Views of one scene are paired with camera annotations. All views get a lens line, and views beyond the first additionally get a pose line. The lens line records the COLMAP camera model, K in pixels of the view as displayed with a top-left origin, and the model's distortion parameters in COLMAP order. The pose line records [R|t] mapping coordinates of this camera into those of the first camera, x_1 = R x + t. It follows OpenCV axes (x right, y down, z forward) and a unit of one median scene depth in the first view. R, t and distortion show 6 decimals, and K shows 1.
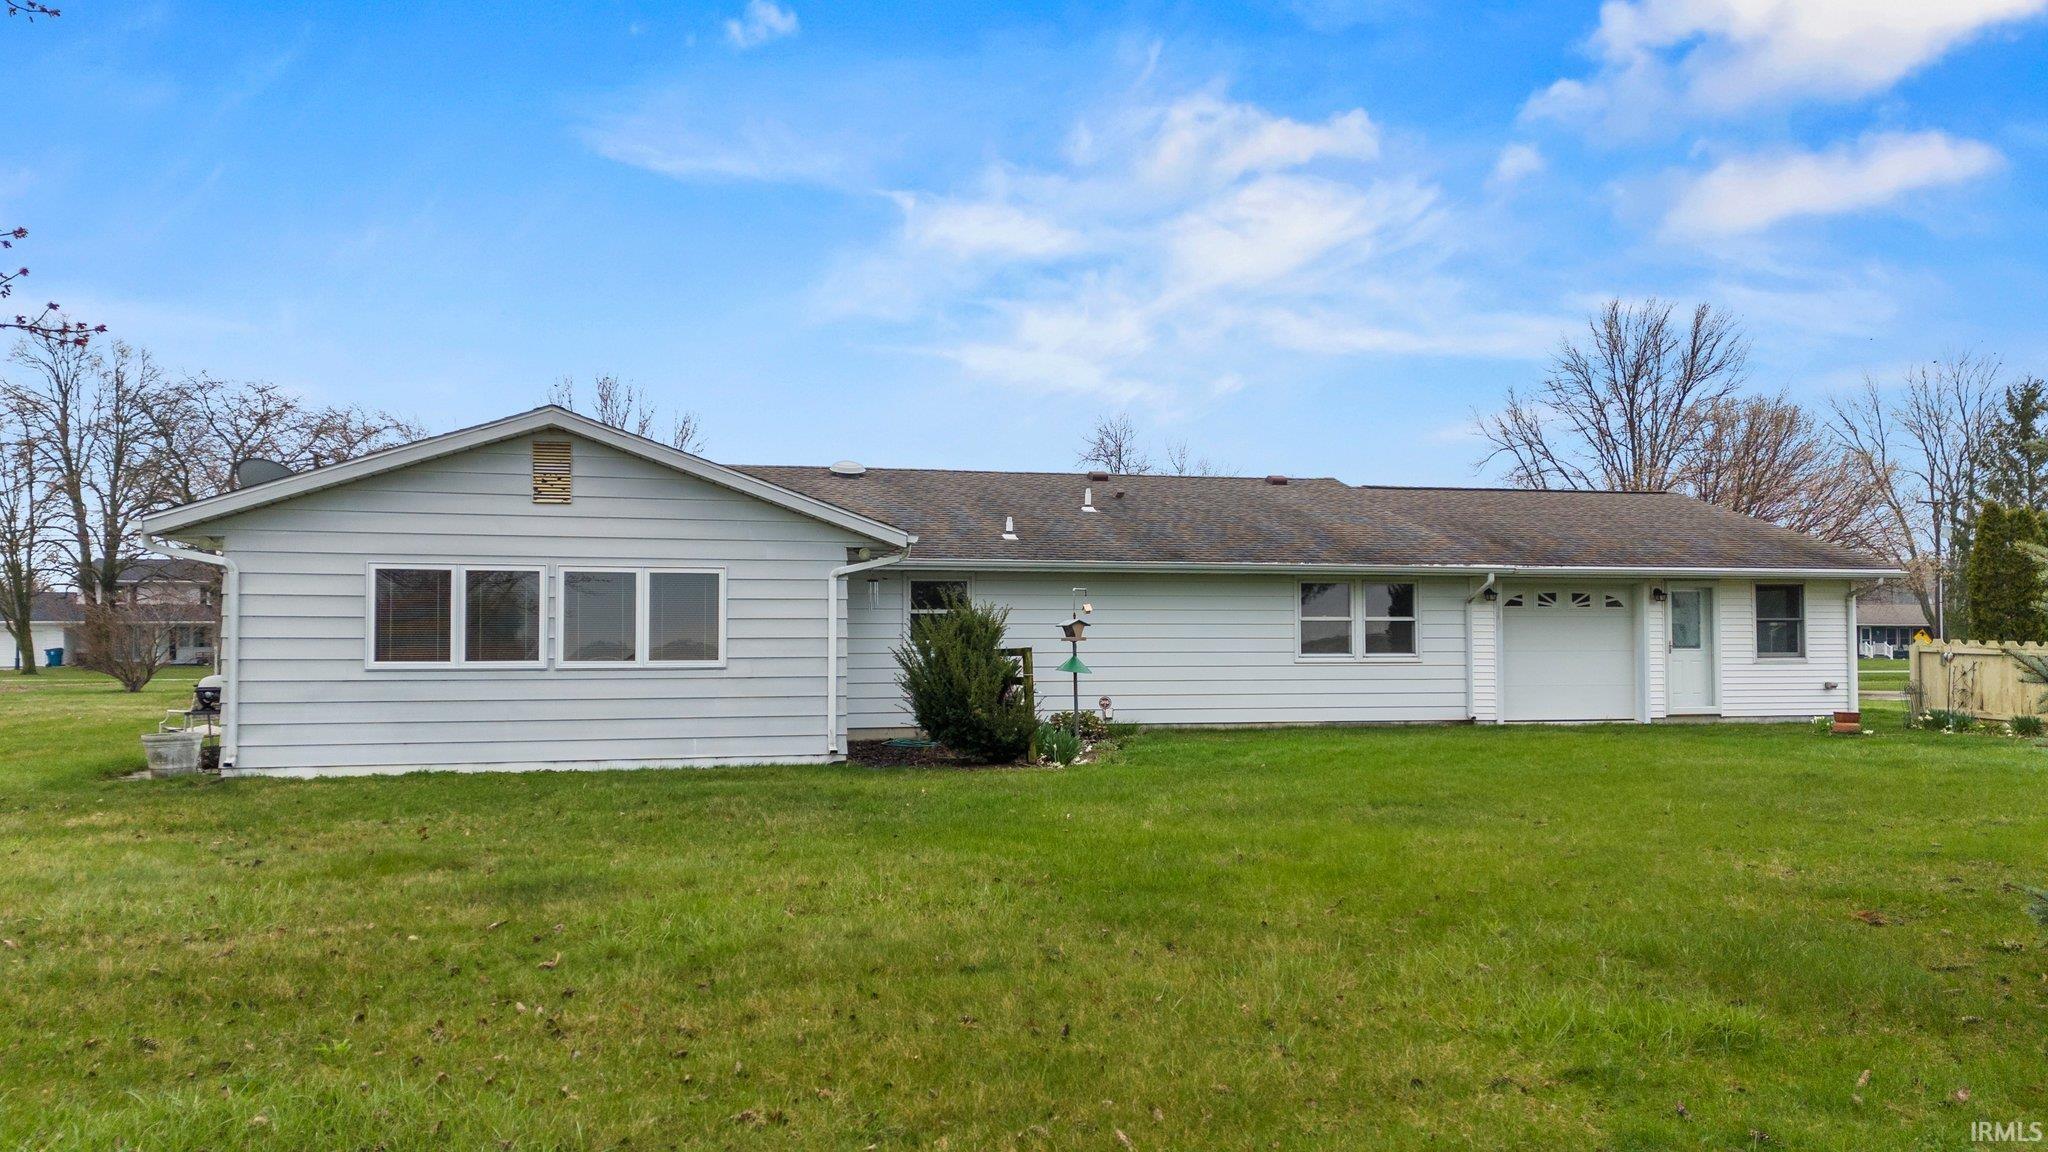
lens RADIAL K [[1476.8, 0, 1024.0], [0, 1476.8, 576.0], [0, 0, 1]] dist [0.090970, -0.106370]
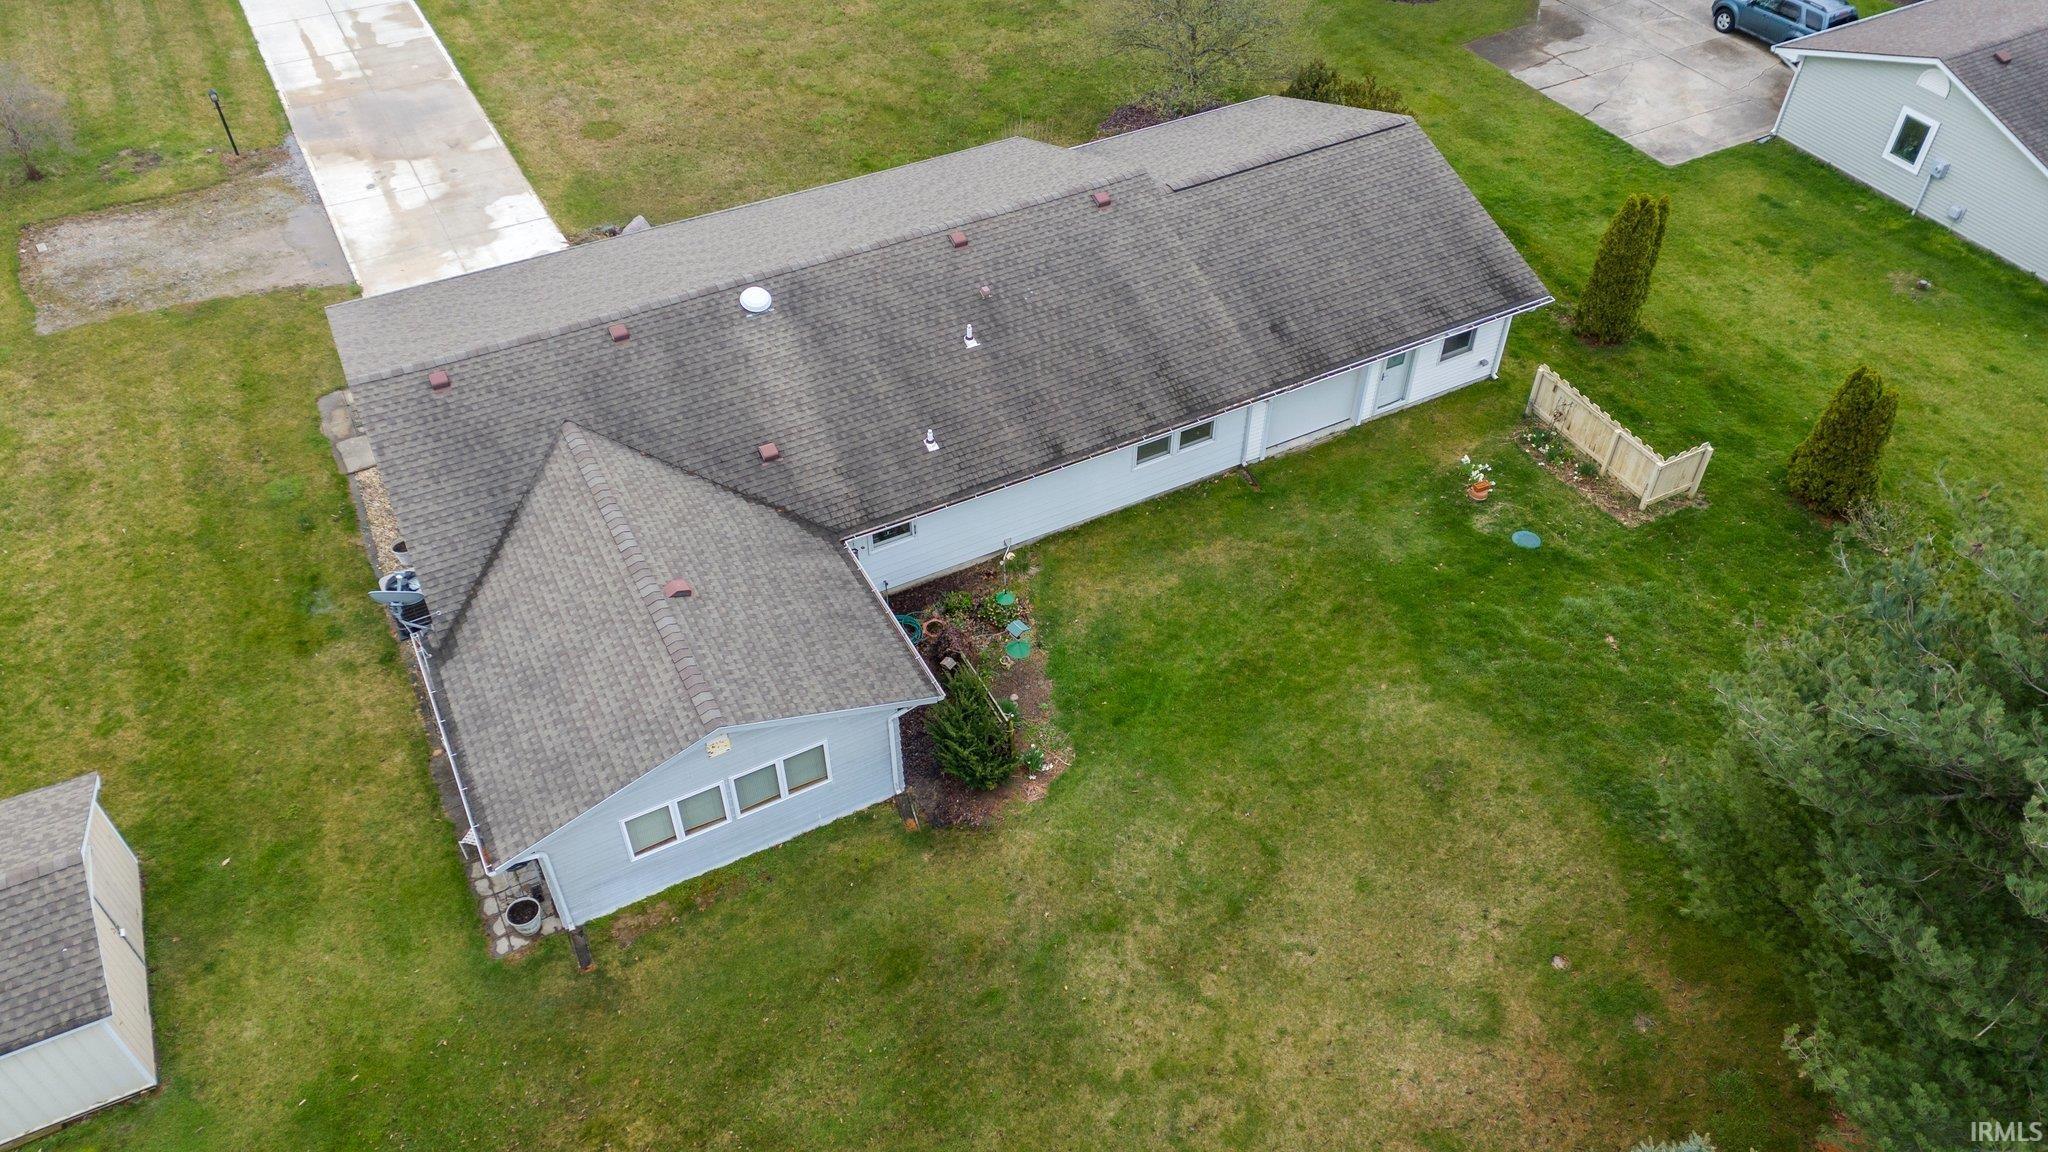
lens RADIAL K [[1476.8, 0, 1024.0], [0, 1476.8, 576.0], [0, 0, 1]] dist [0.090970, -0.106370]
pose [[0.973835, -0.149797, 0.170898, -0.162353], [-0.019338, 0.694656, 0.719082, -0.844223], [-0.226432, -0.703572, 0.673584, 0.018616]]
